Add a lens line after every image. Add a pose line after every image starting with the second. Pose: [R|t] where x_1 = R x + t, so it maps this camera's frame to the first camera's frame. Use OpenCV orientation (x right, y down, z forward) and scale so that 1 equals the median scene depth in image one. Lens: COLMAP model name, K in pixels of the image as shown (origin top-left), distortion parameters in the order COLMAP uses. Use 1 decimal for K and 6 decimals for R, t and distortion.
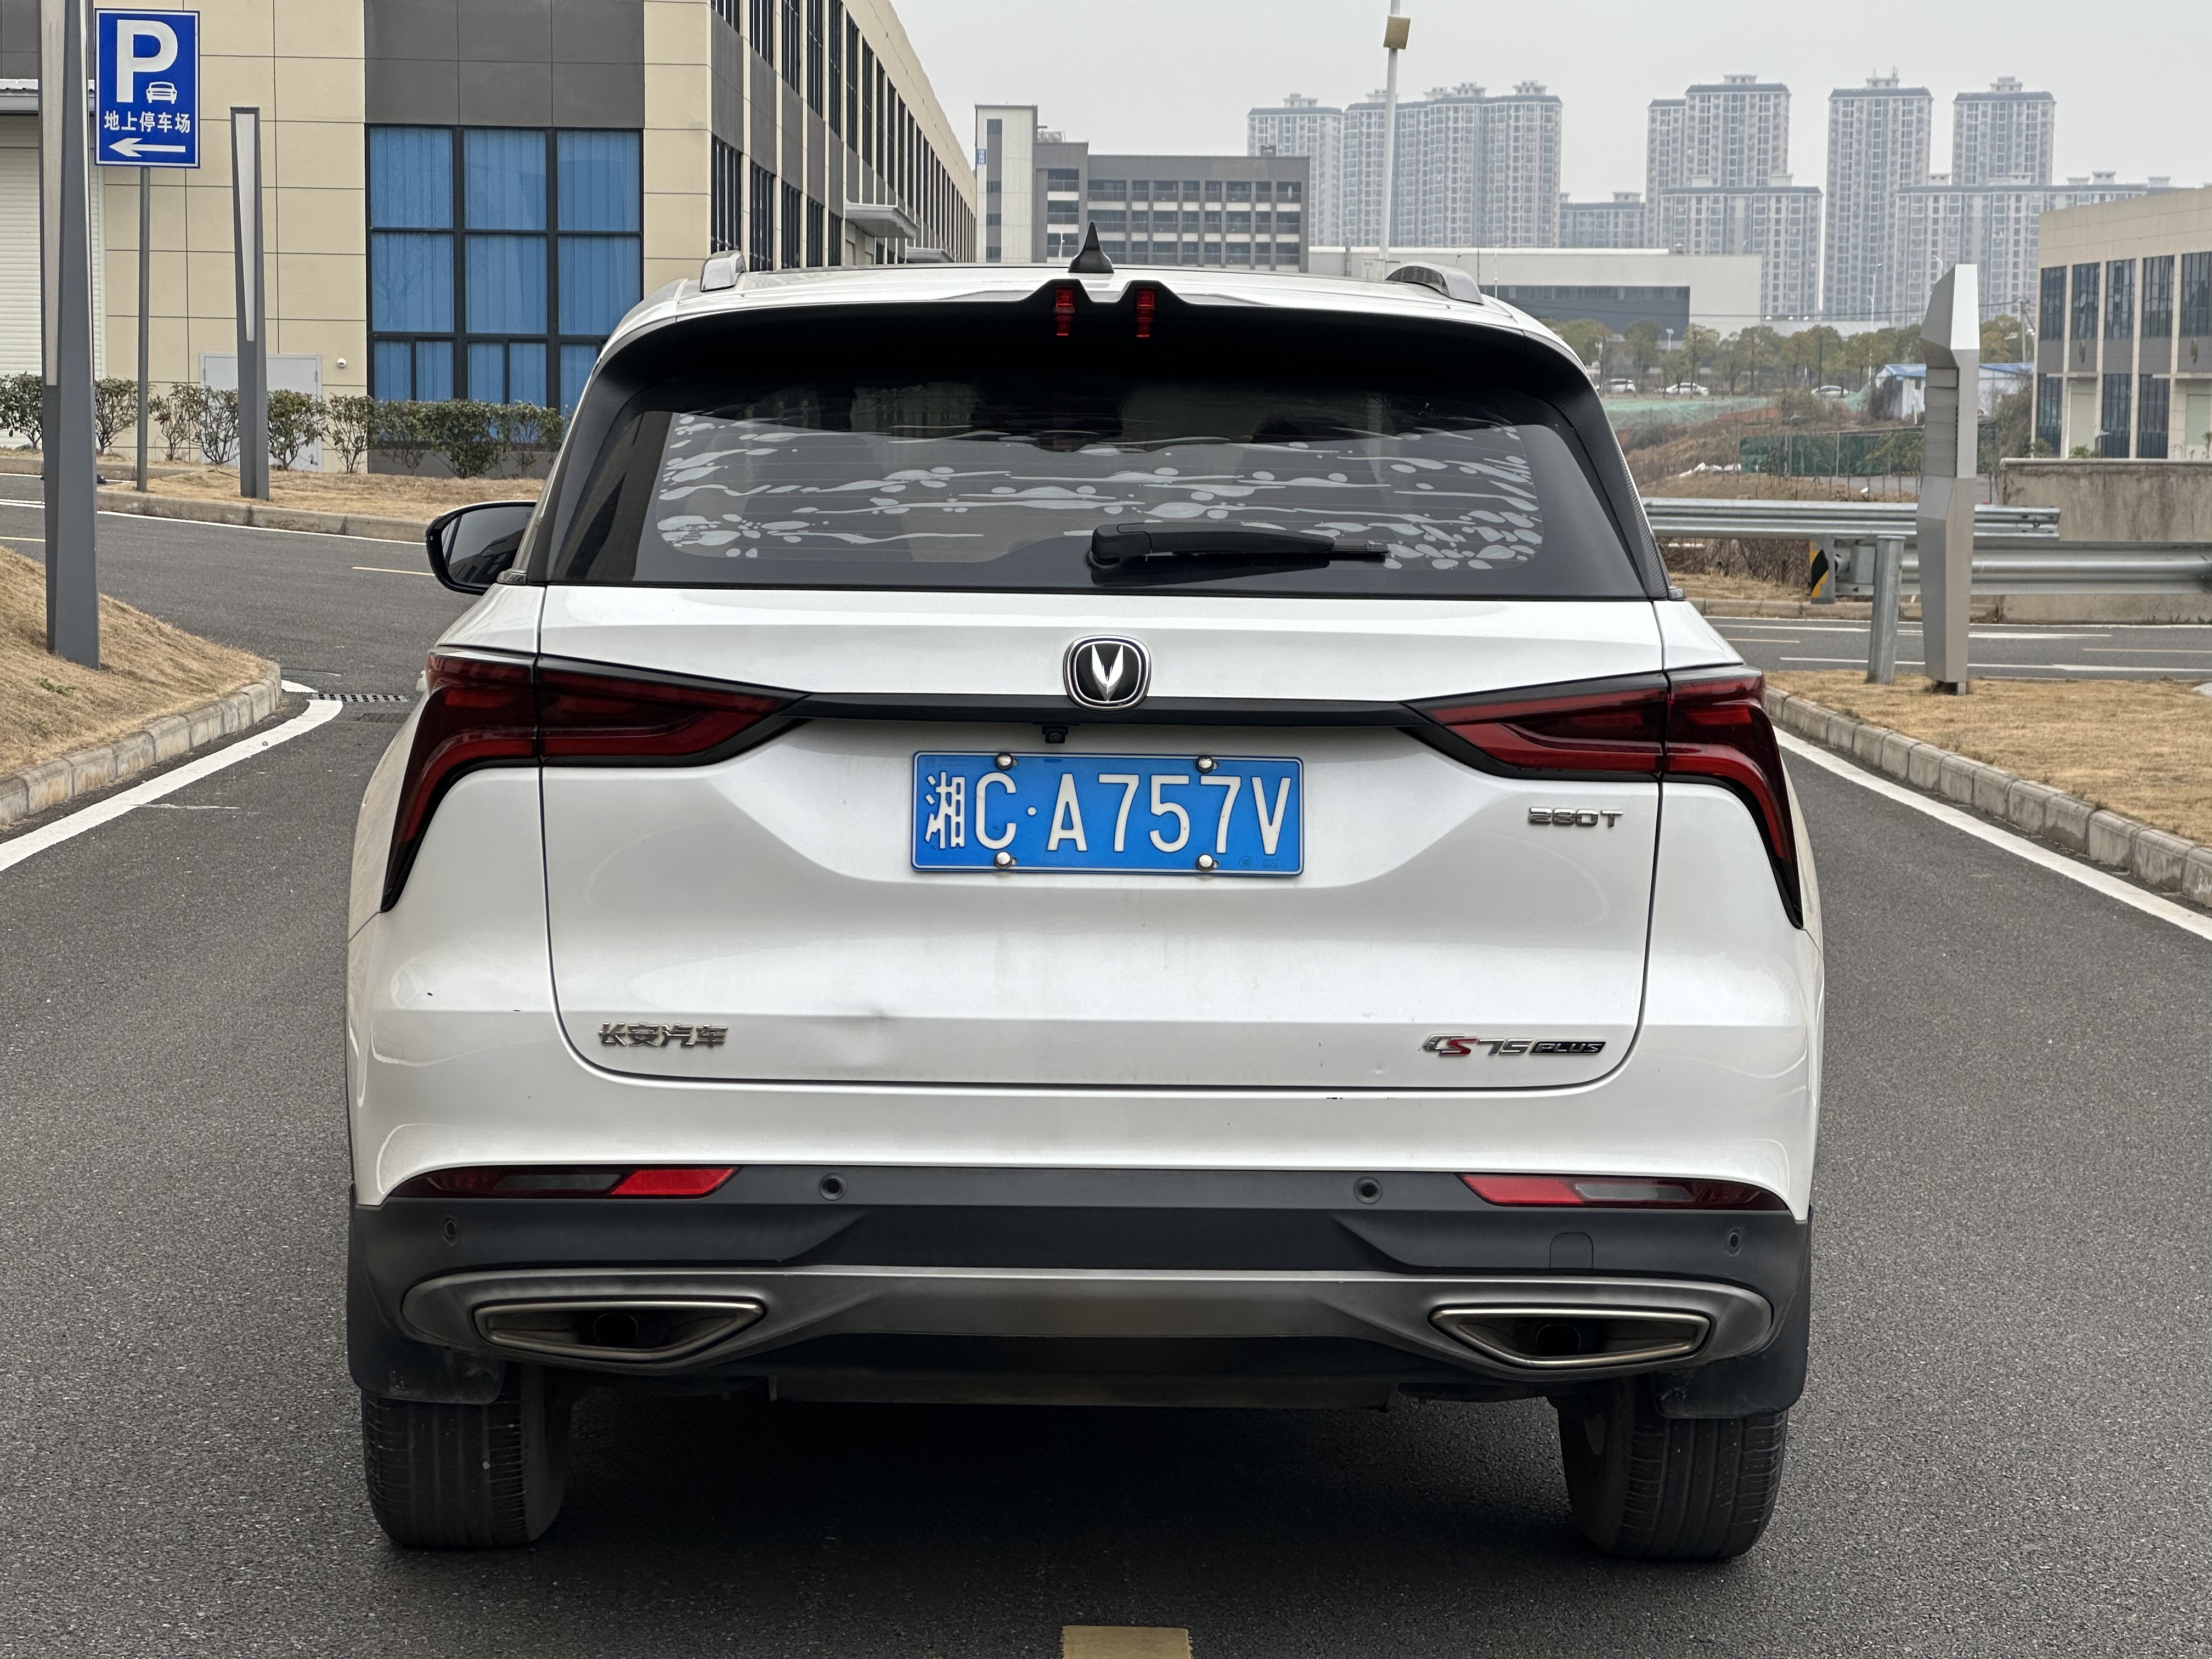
lens RADIAL K [[5120.3, 0, 1106.0], [0, 5120.3, 829.5], [0, 0, 1]] dist [-0.555086, 12.755572]
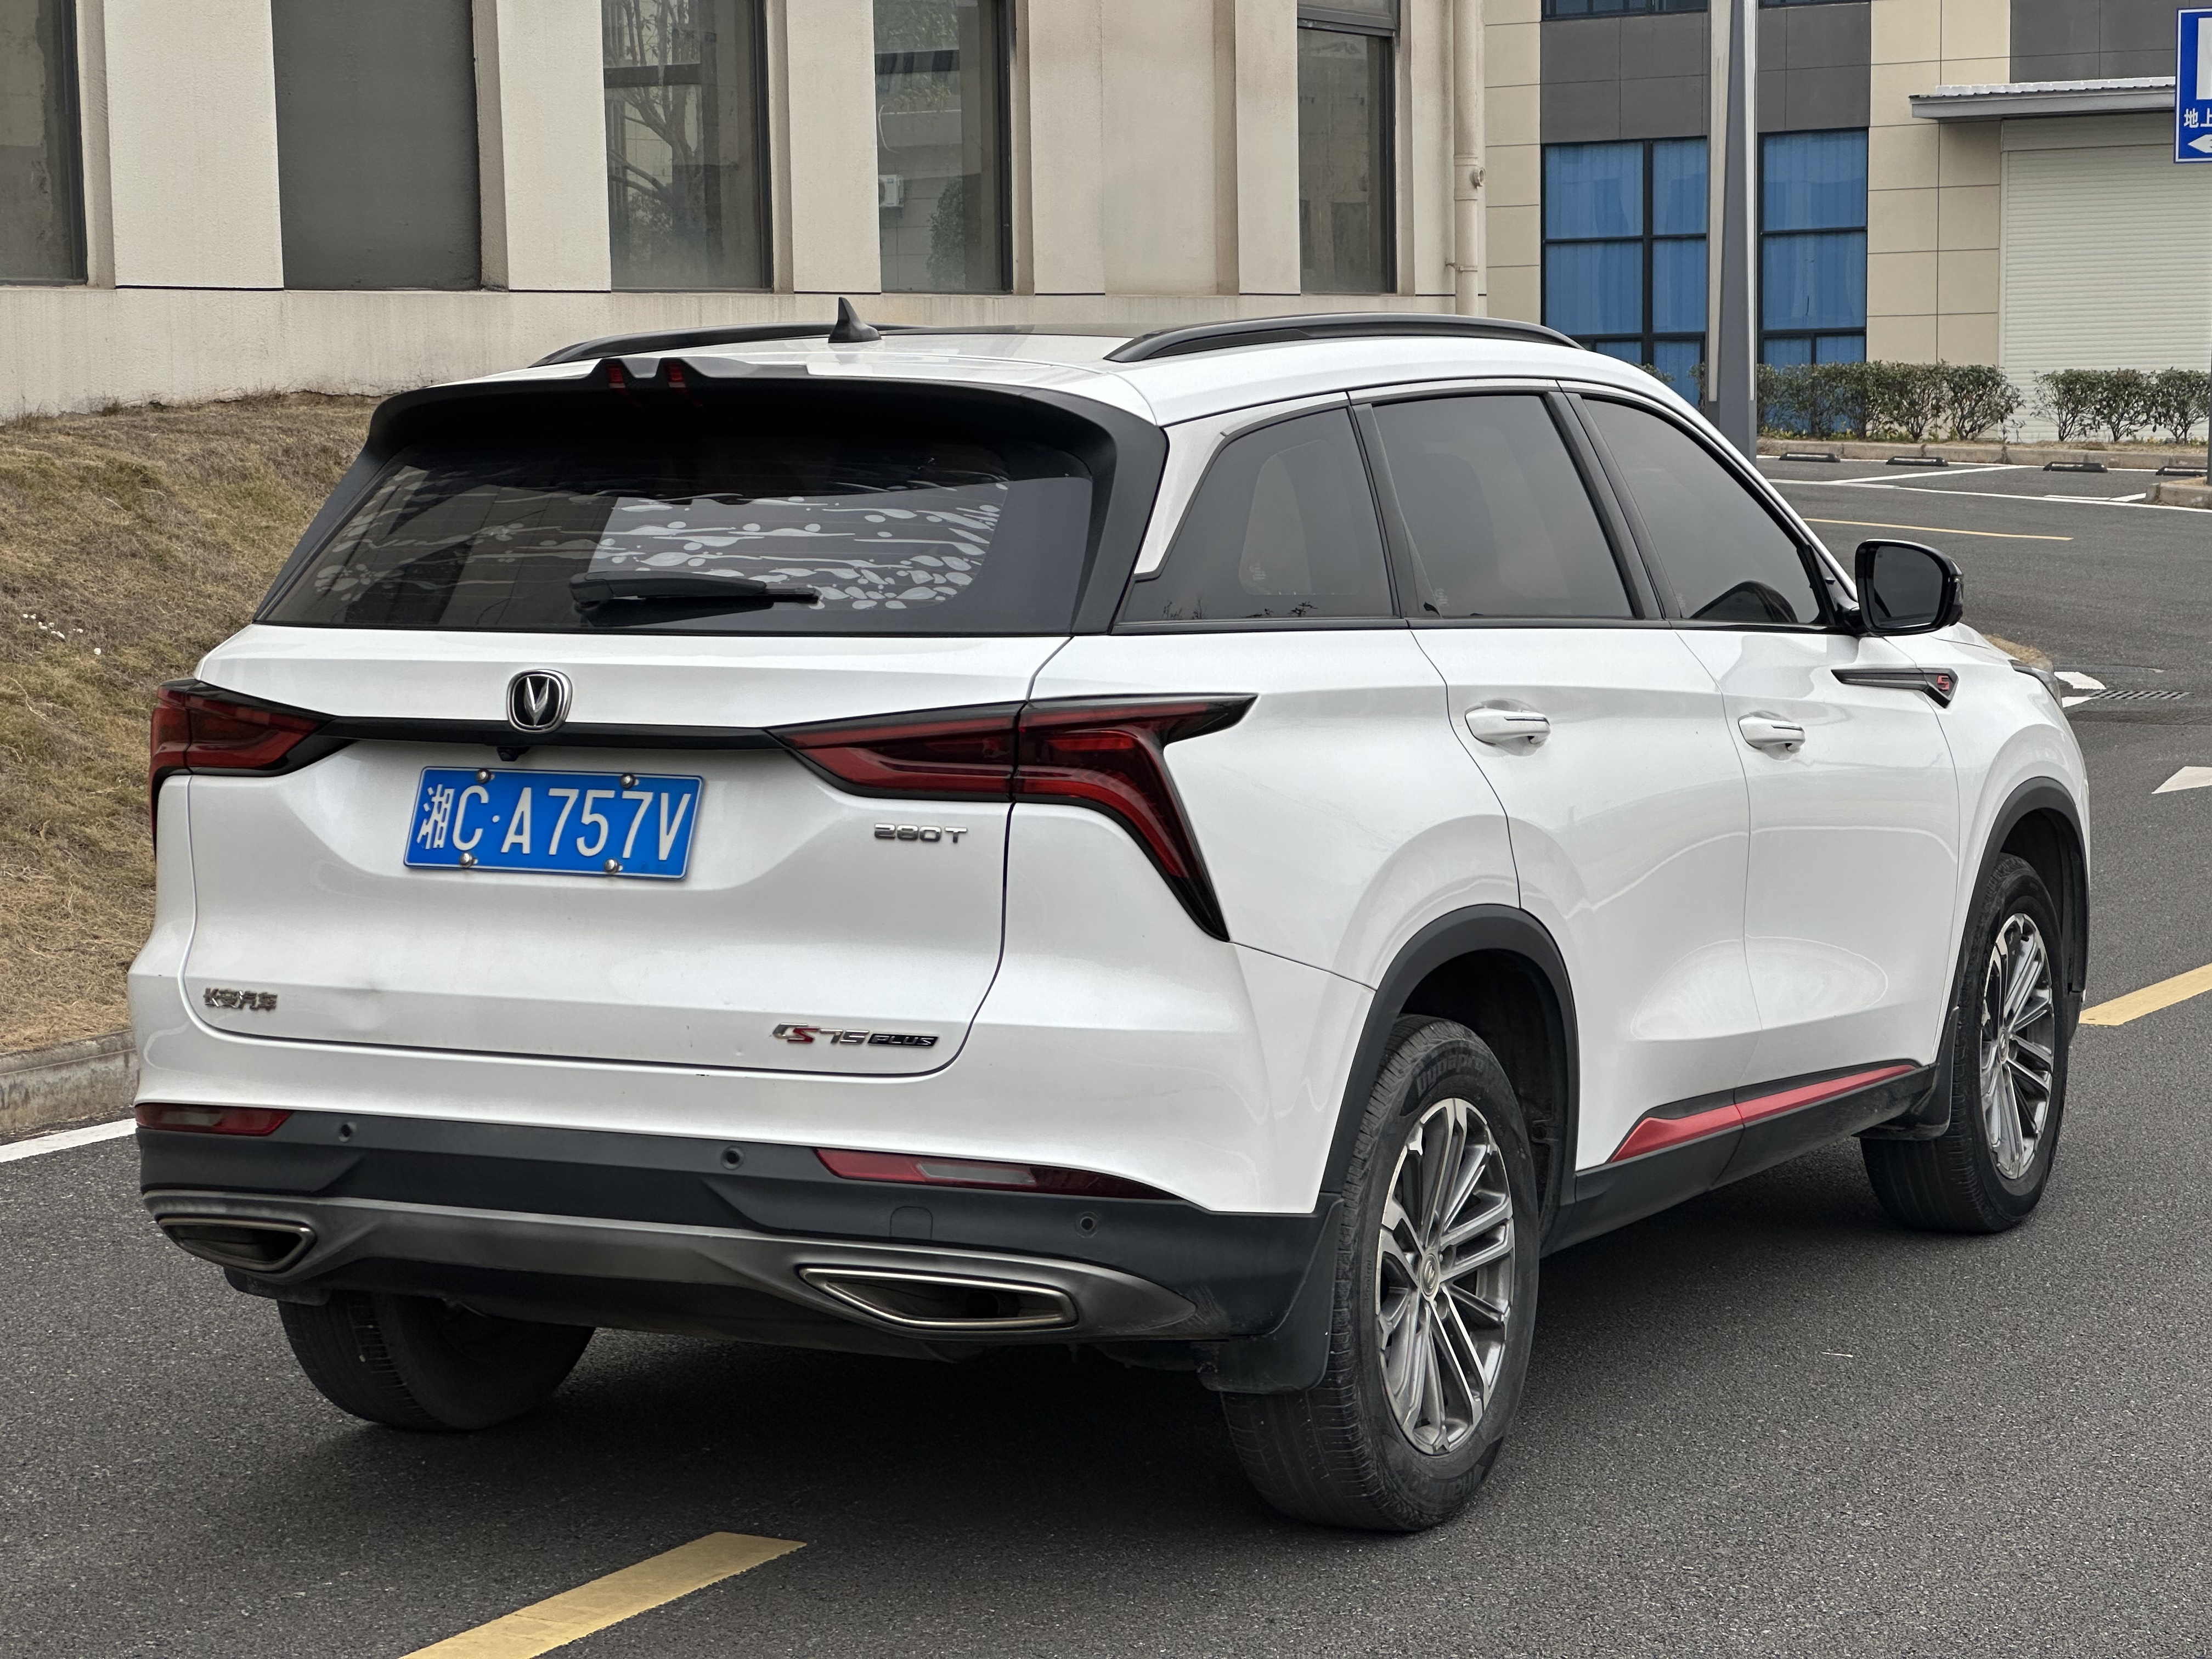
lens RADIAL K [[5391.5, 0, 1106.0], [0, 5391.5, 829.5], [0, 0, 1]] dist [-0.776953, 16.941936]
pose [[0.875216, 0.020106, -0.483314, 0.698841], [-0.017206, 0.999798, 0.010435, -0.016294], [0.483426, -0.000817, 0.875385, -0.006944]]
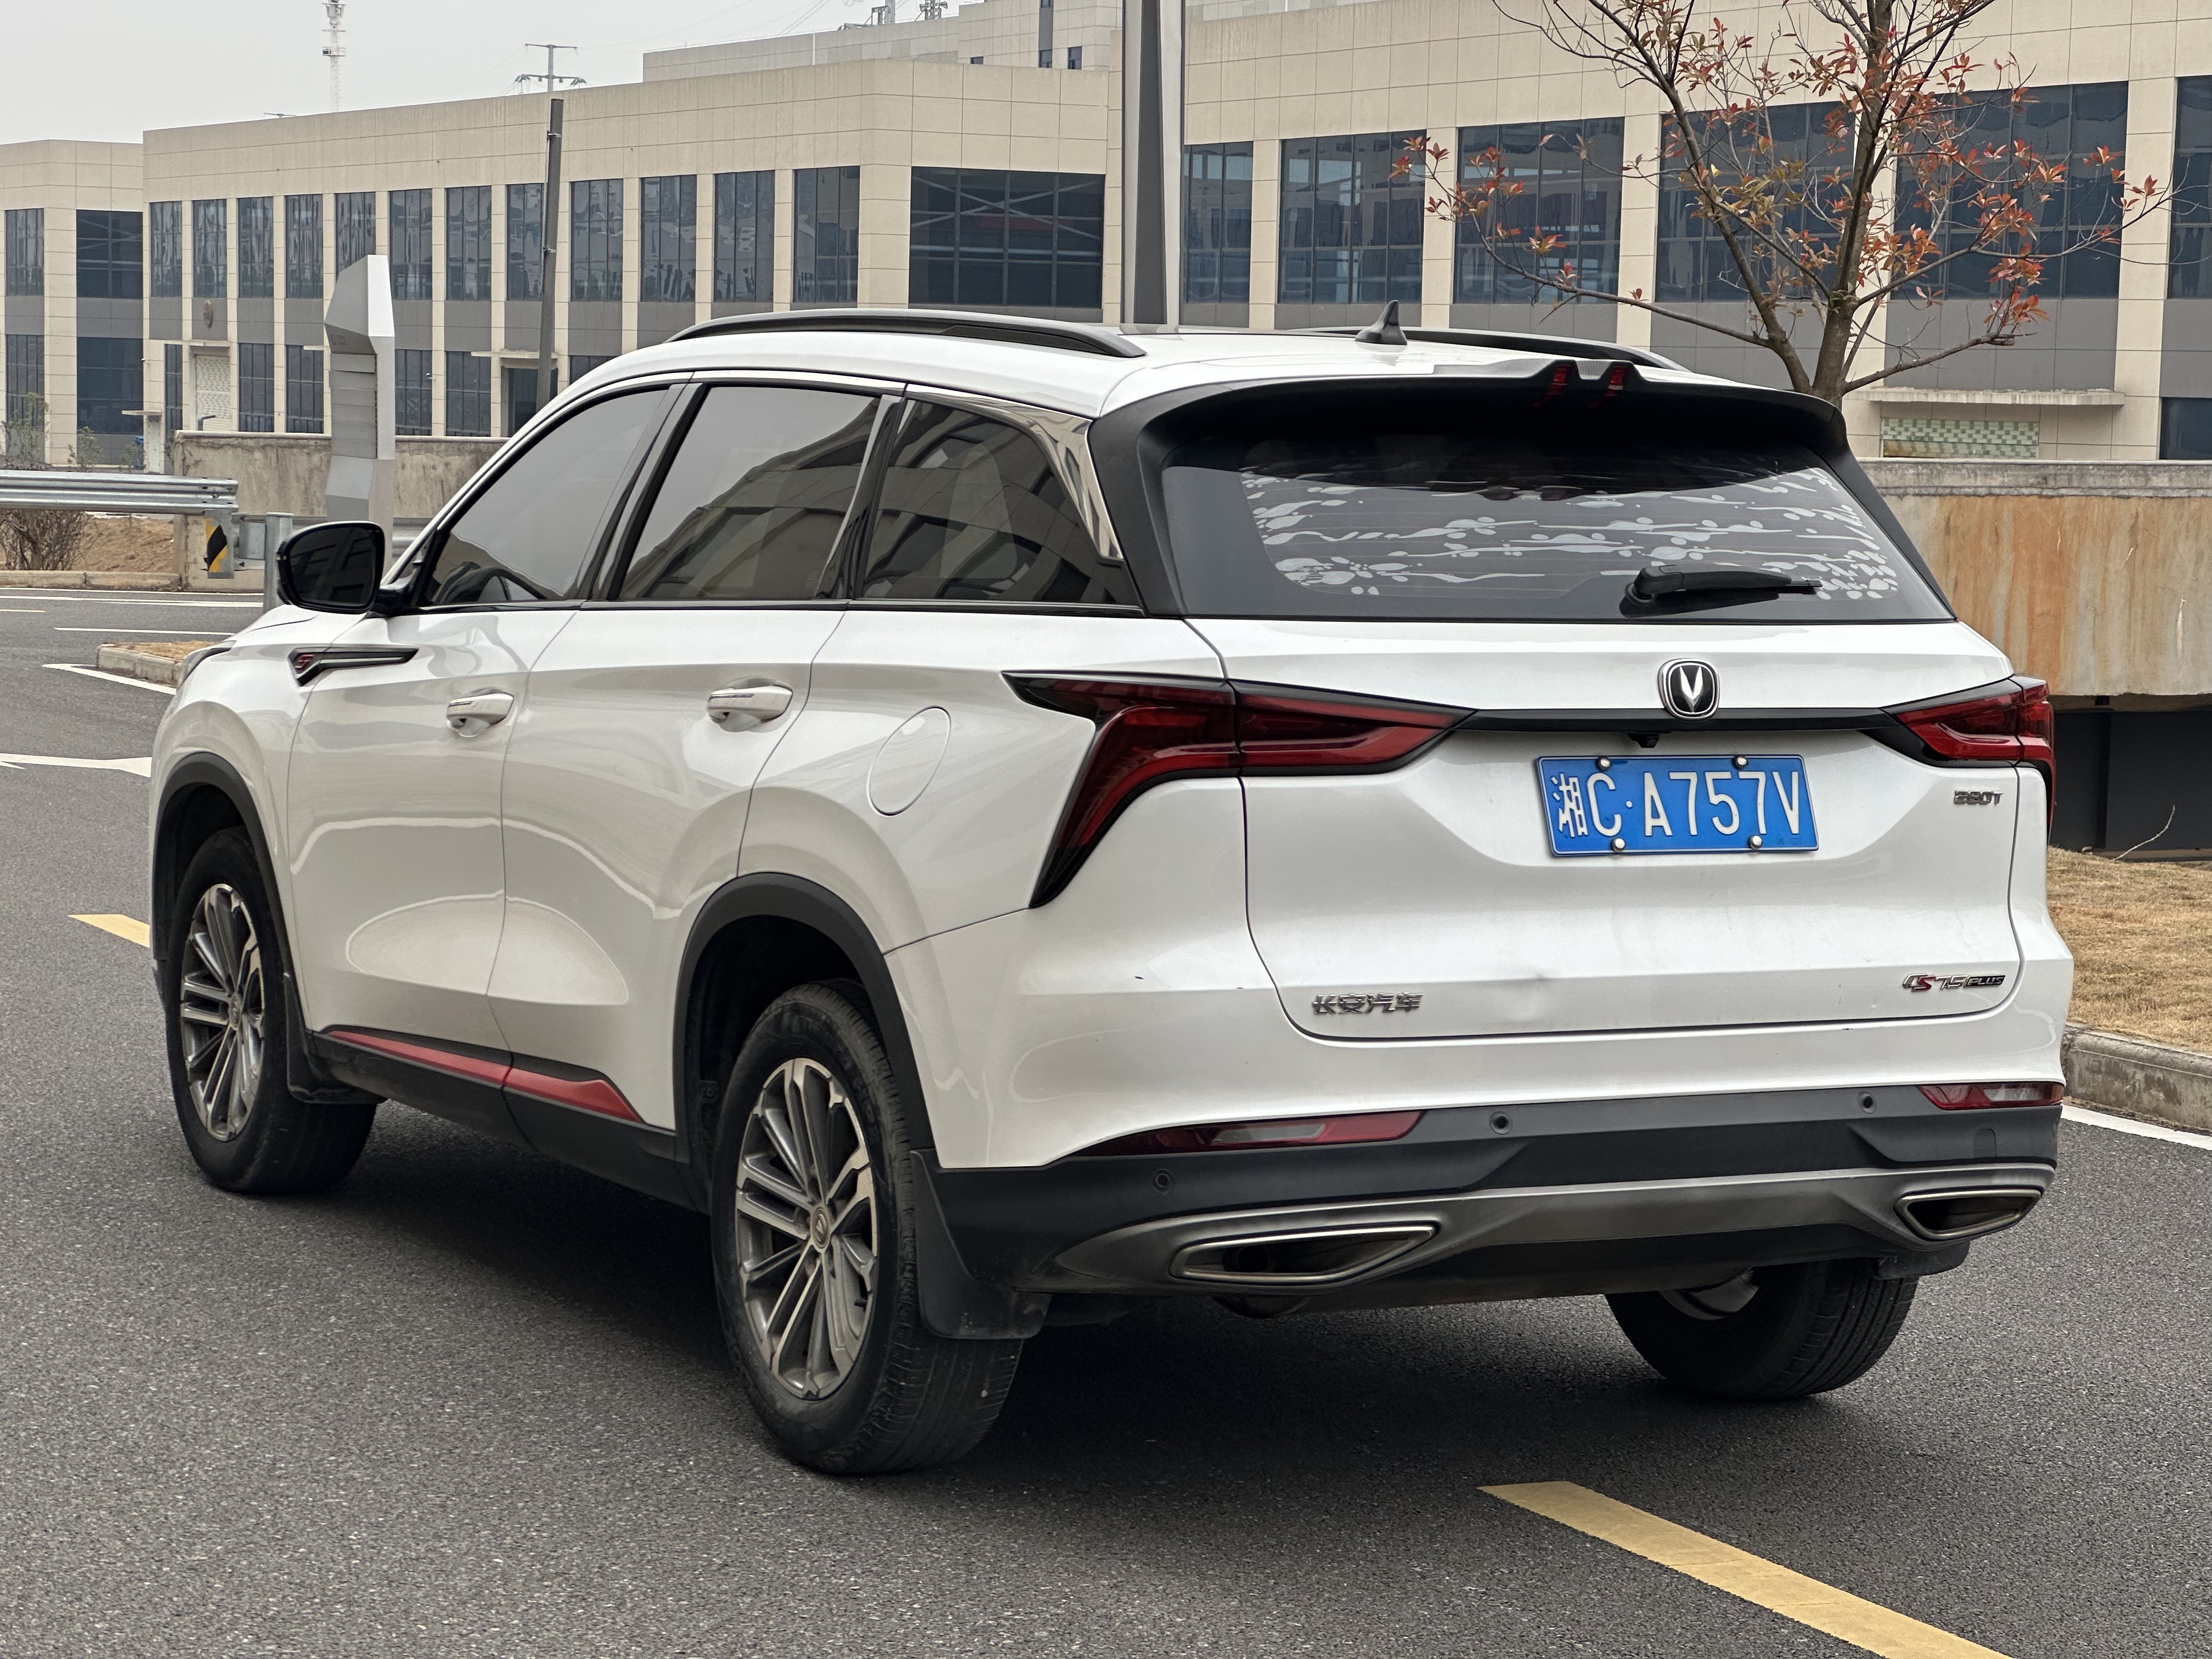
lens RADIAL K [[5120.3, 0, 1106.0], [0, 5120.3, 829.5], [0, 0, 1]] dist [-0.555086, 12.755572]
pose [[0.902001, -0.029618, 0.430716, -0.643986], [0.025820, 0.999559, 0.014663, -0.018375], [-0.430960, -0.002105, 0.902368, -0.035766]]
